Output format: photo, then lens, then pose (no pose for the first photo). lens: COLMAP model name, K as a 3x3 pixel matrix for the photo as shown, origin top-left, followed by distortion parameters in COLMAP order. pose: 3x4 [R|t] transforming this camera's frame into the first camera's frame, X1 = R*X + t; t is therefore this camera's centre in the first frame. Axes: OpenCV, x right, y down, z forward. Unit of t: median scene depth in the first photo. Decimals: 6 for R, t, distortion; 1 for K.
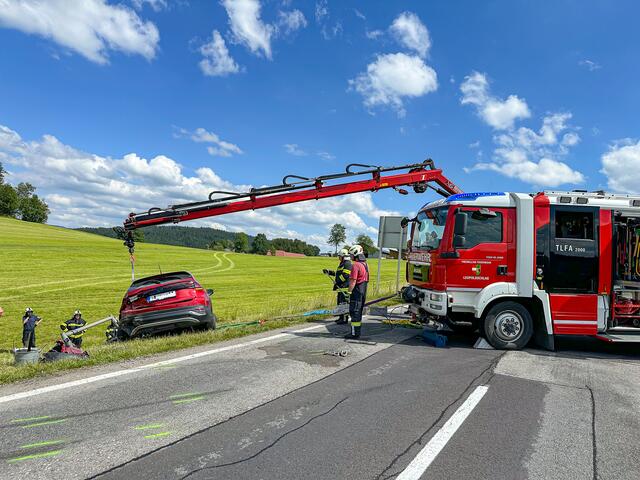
lens RADIAL K [[442.3, 0, 319.6], [0, 442.3, 239.1], [0, 0, 1]] dist [0.025289, -0.002406]
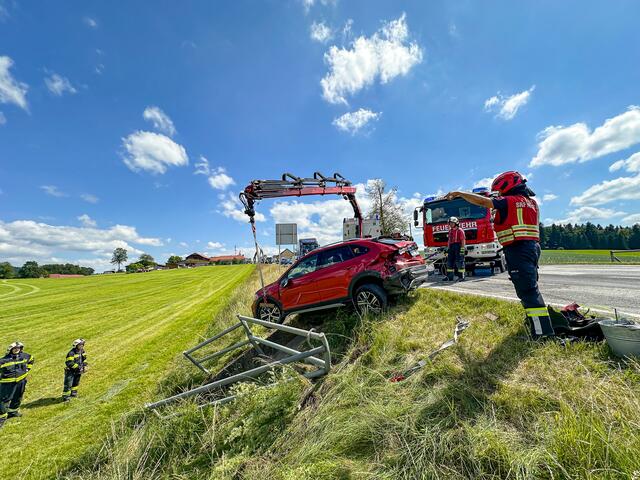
lens RADIAL K [[253.1, 0, 322.7], [0, 253.1, 244.4], [0, 0, 1]] dist [-0.000681, -0.005653]
pose [[0.722351, -0.051513, 0.689606, -0.574939], [0.074465, 0.997217, -0.003510, 0.053378], [-0.687506, 0.053887, 0.724177, 0.456245]]
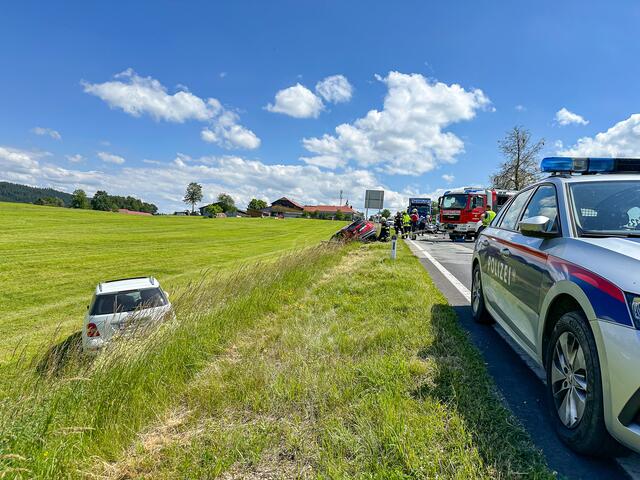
lens RADIAL K [[458.6, 0, 319.2], [0, 458.6, 239.0], [0, 0, 1]] dist [0.000402, -0.003912]
pose [[0.929951, -0.020920, 0.367087, -1.139378], [-0.012194, 0.996076, 0.087655, -0.021865], [-0.367480, -0.085991, 0.926047, -0.951793]]
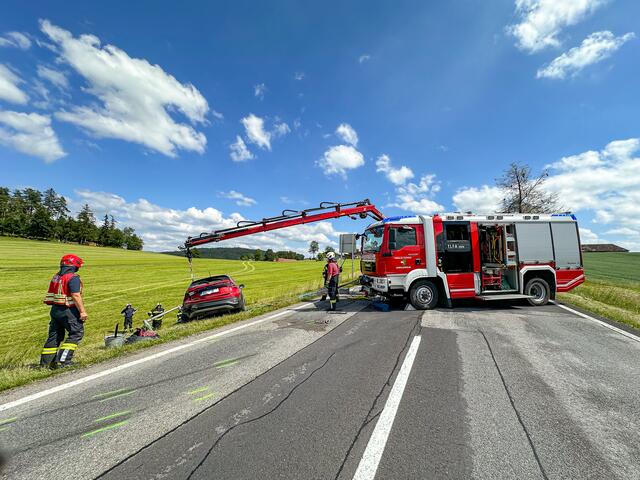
lens RADIAL K [[250.8, 0, 317.3], [0, 250.8, 235.6], [0, 0, 1]] dist [-0.000103, 0.000104]
pose [[0.996725, -0.056225, 0.058113, -0.009027], [0.059440, 0.996707, -0.055161, 0.001162], [-0.054820, 0.058434, 0.996785, 0.053557]]
